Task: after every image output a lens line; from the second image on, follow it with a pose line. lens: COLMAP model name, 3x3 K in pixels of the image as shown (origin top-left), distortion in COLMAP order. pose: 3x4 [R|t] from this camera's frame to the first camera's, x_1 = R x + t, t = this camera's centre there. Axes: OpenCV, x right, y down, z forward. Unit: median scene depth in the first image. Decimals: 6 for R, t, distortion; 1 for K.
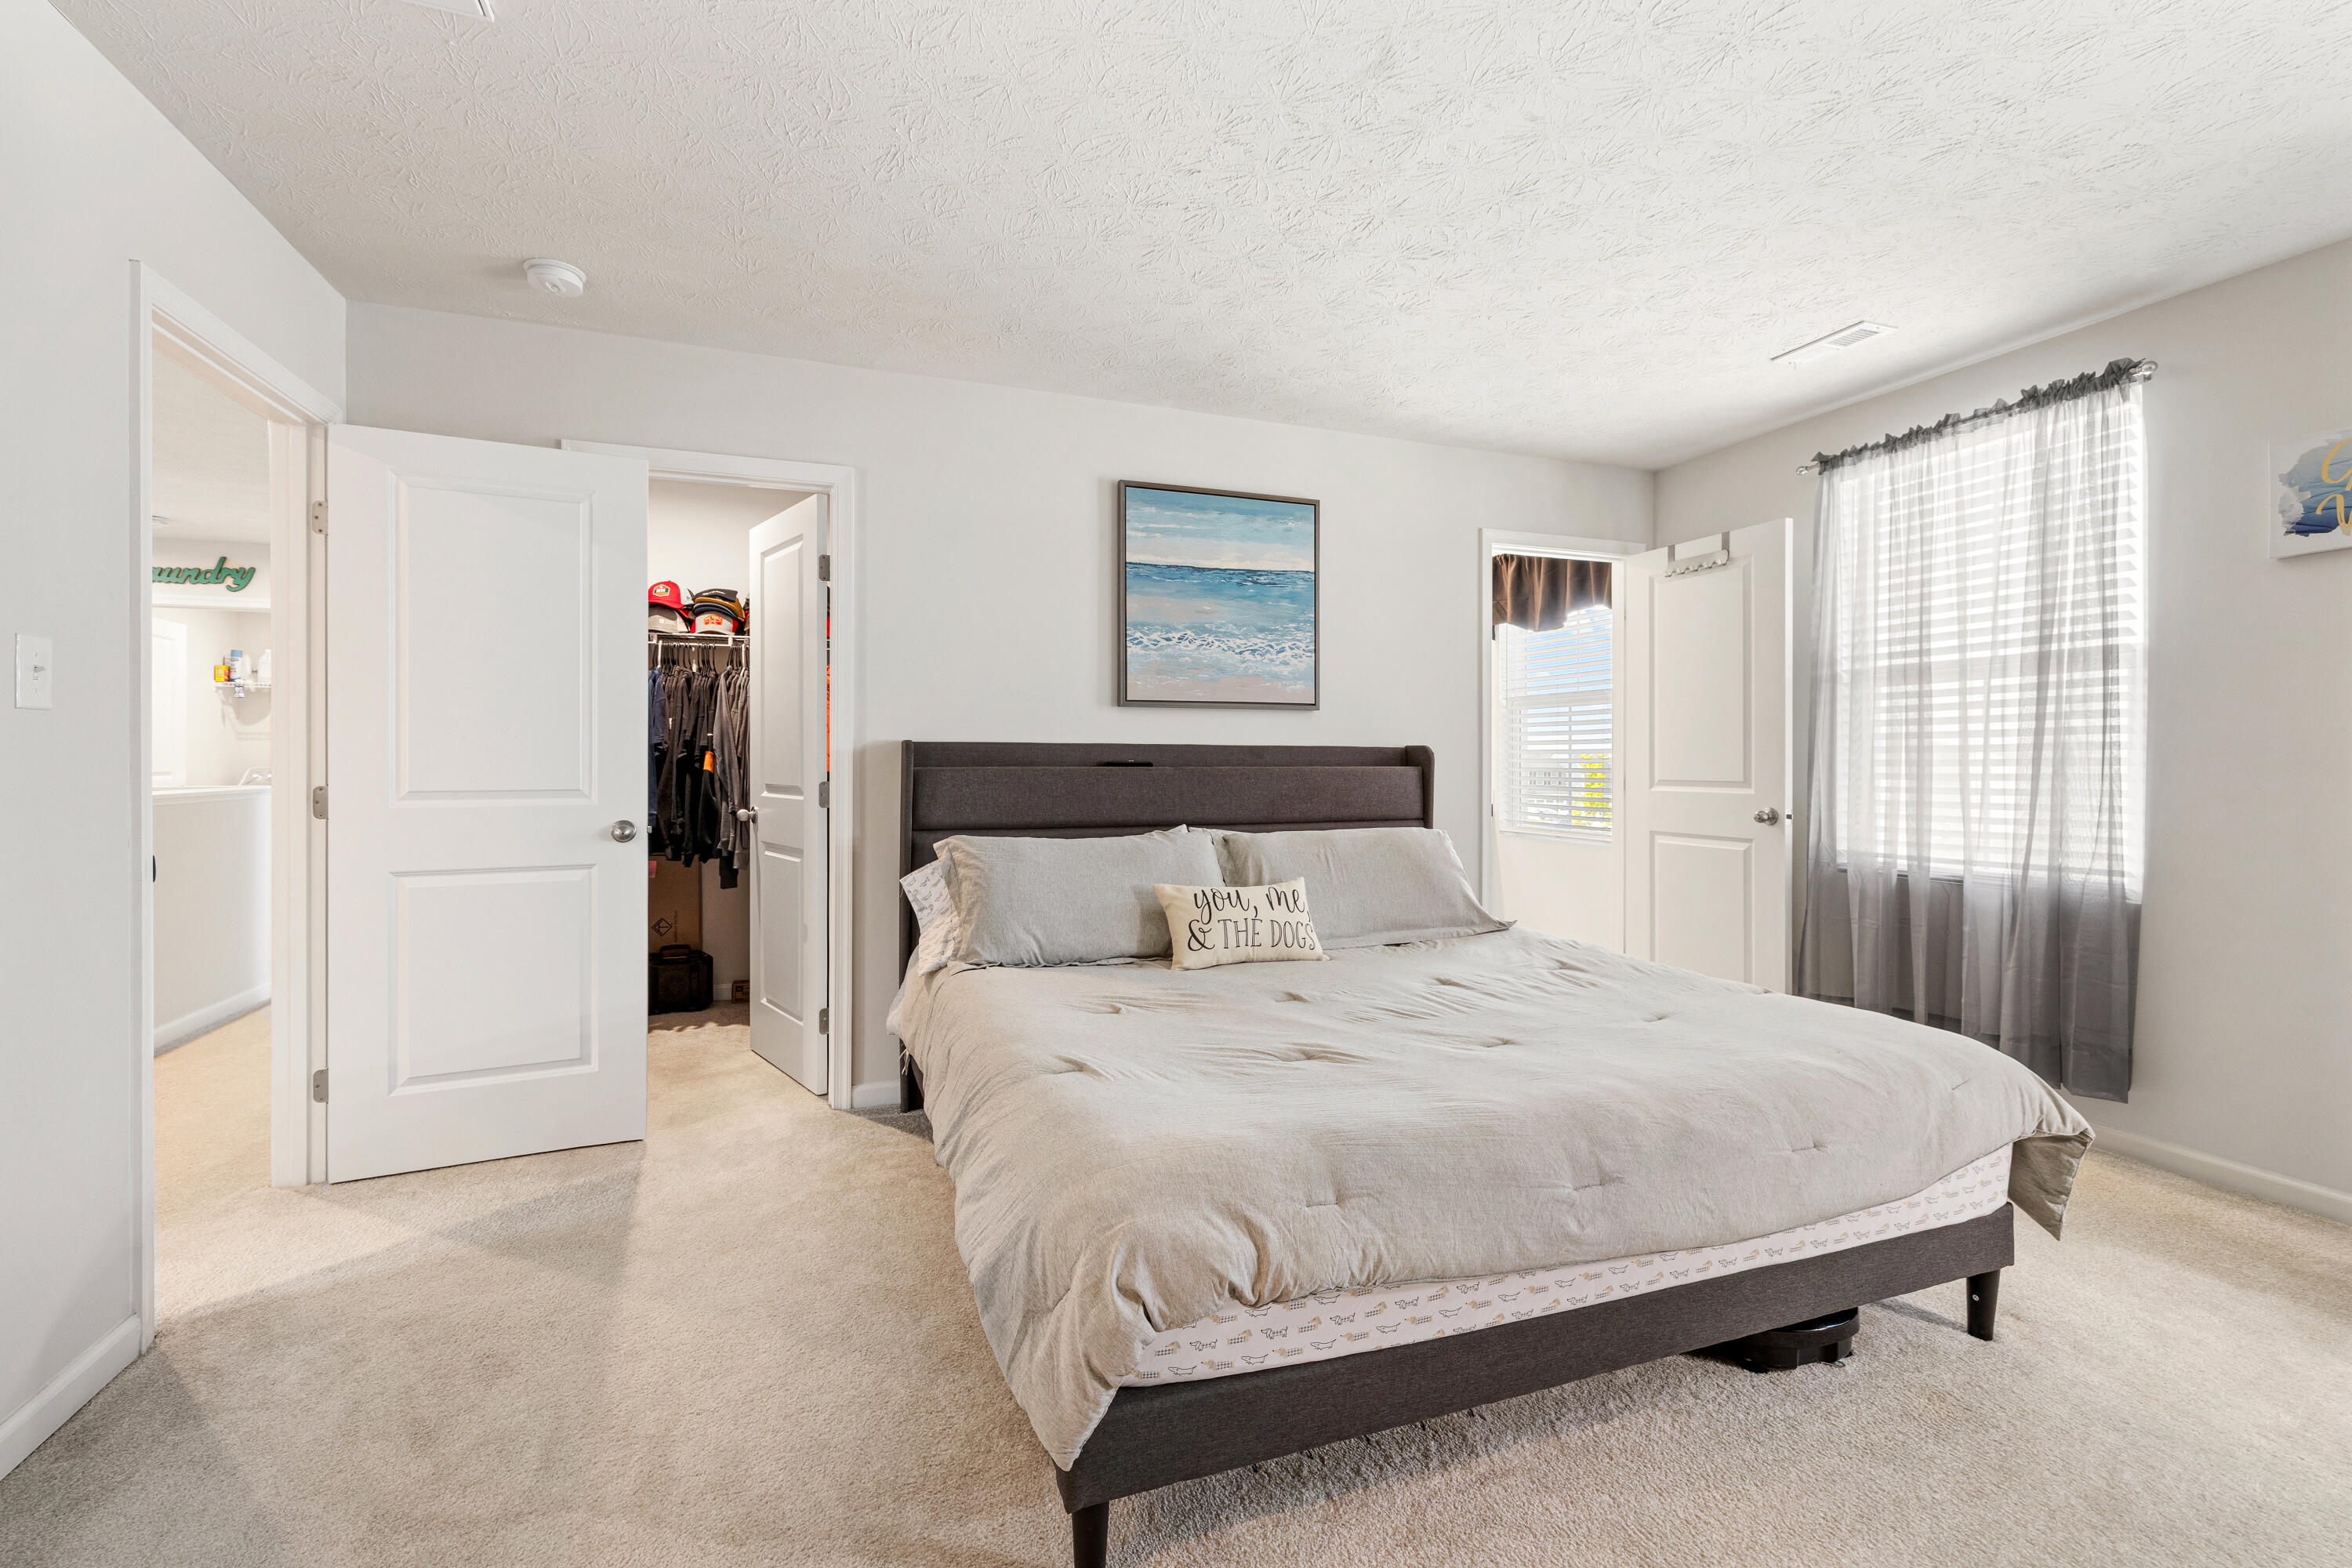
lens RADIAL K [[999.4, 0, 1186.0], [0, 999.4, 764.3], [0, 0, 1]] dist [0.001358, 0.000364]
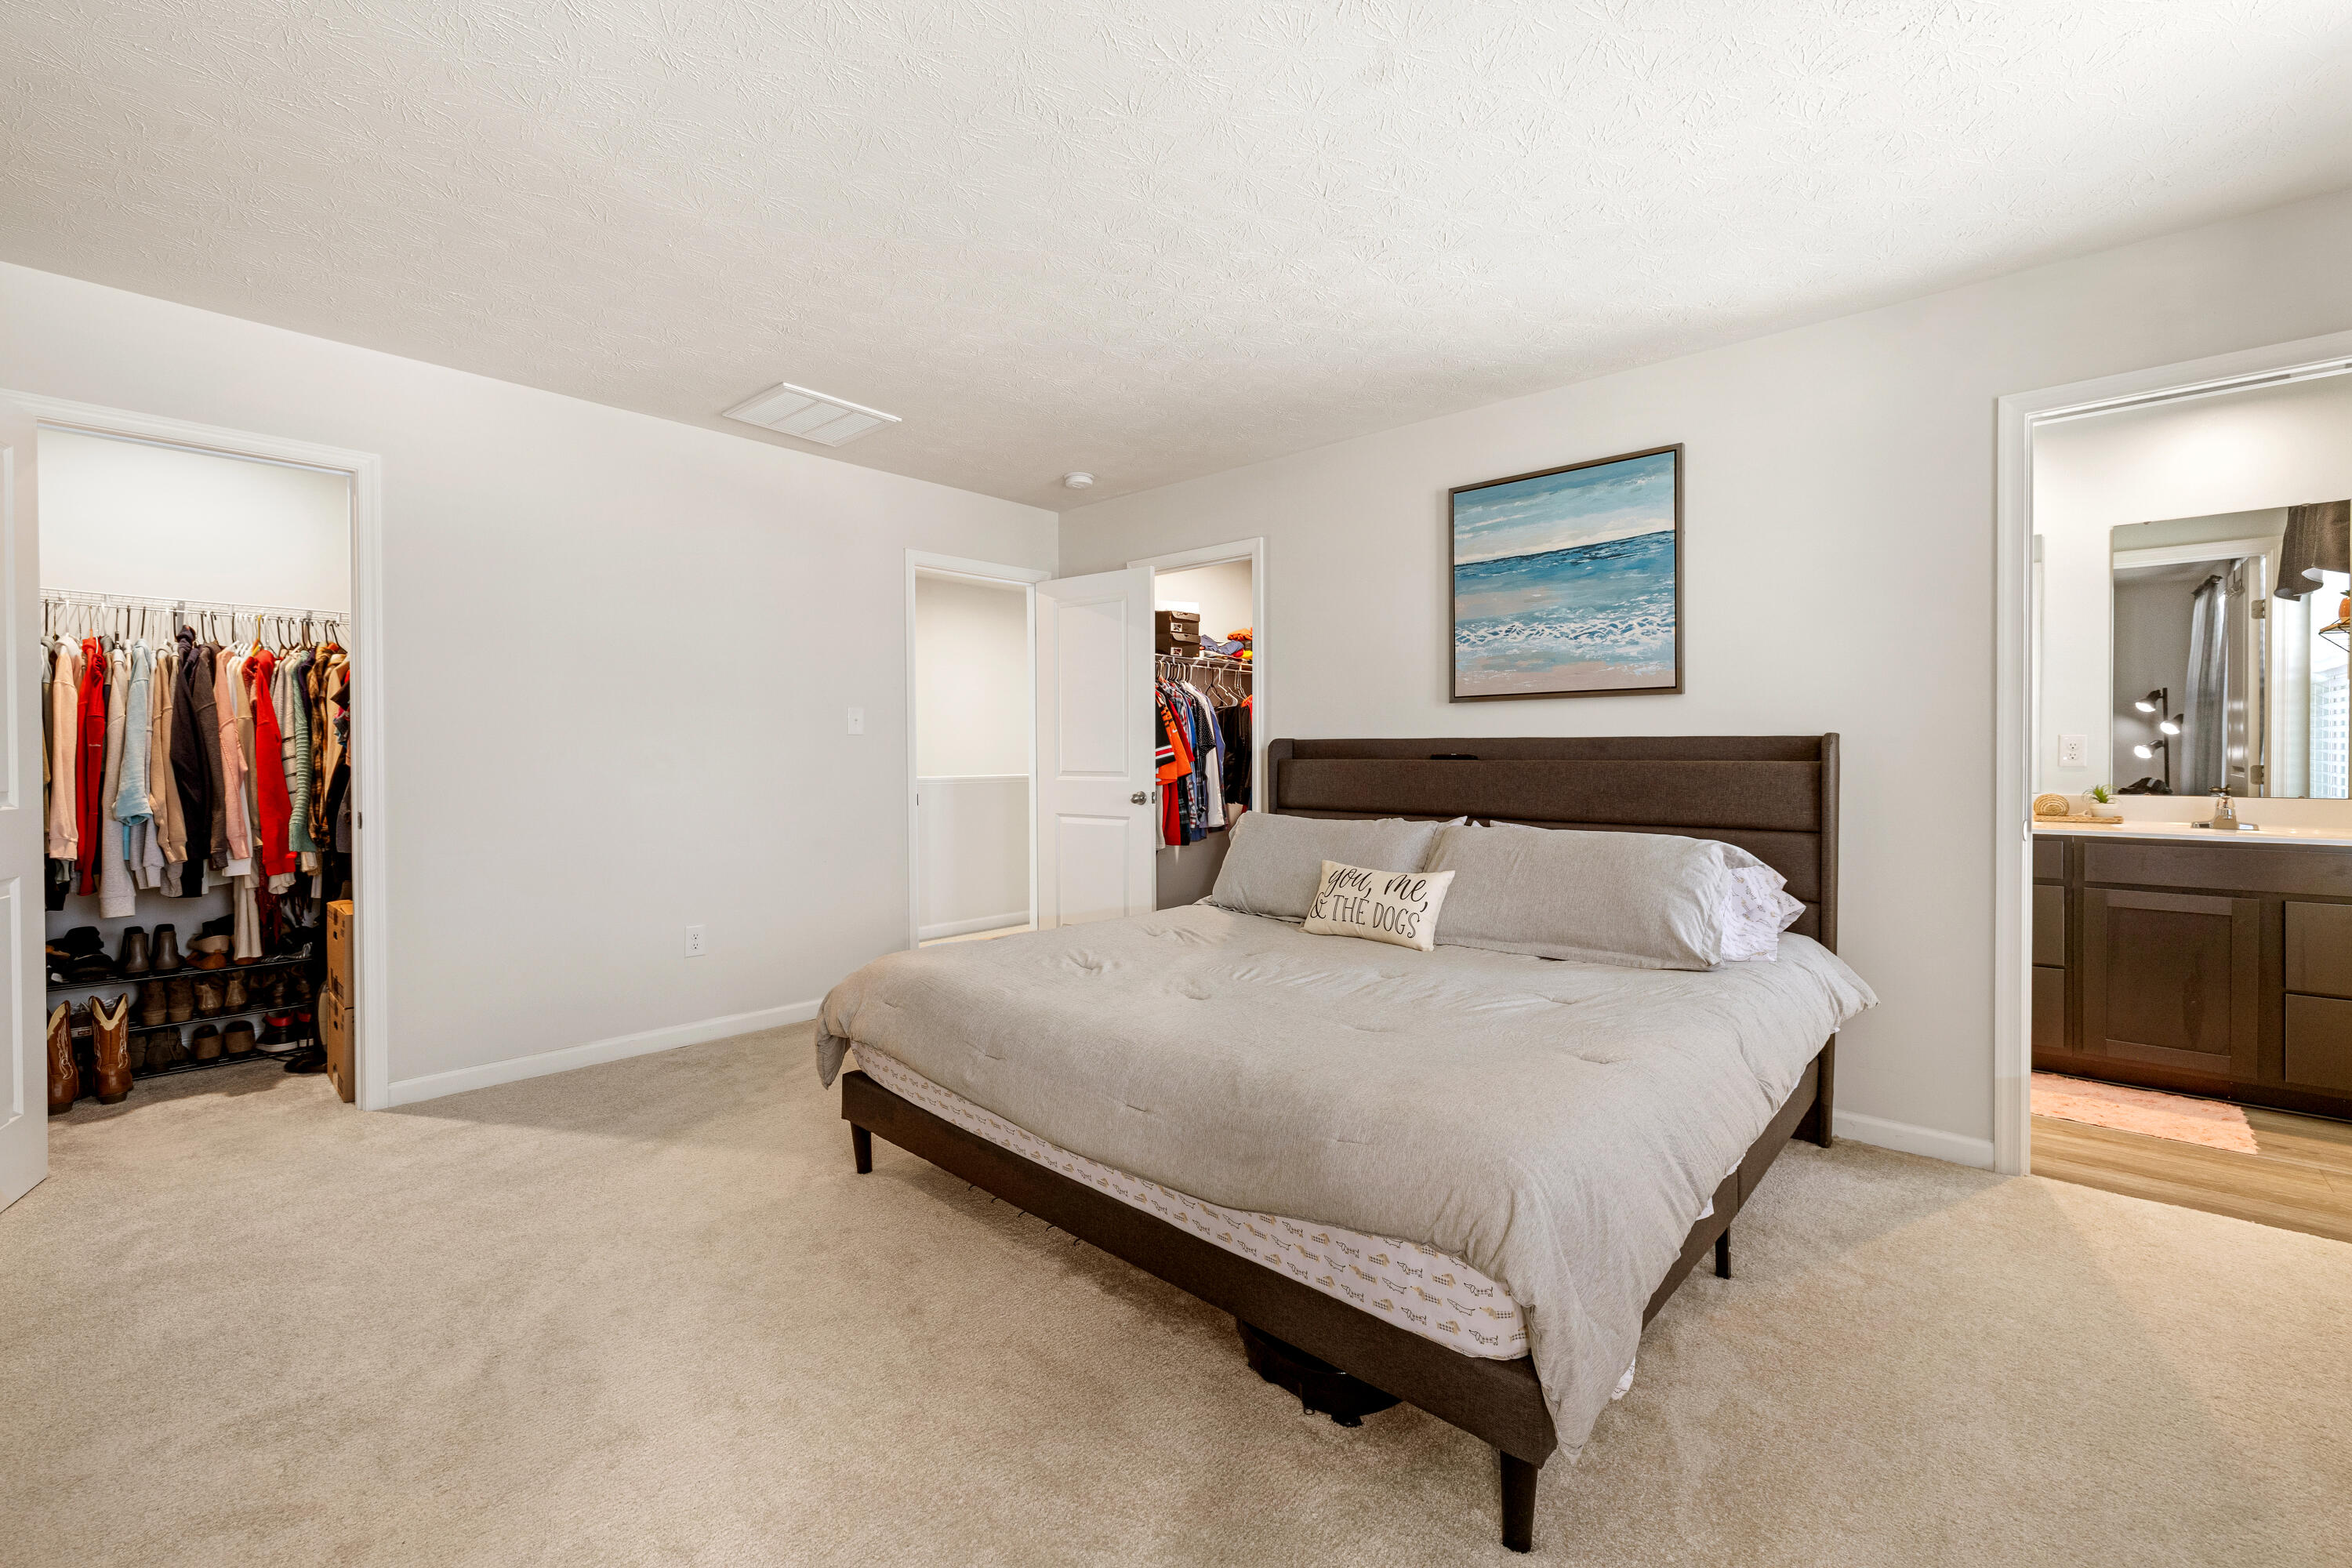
lens RADIAL K [[982.6, 0, 1144.4], [0, 982.6, 775.4], [0, 0, 1]] dist [-0.001696, 0.000014]
pose [[0.440637, 0.018806, -0.897489, 0.729950], [-0.001629, 0.999796, 0.020150, -0.001352], [0.897684, -0.007417, 0.440577, 0.247962]]
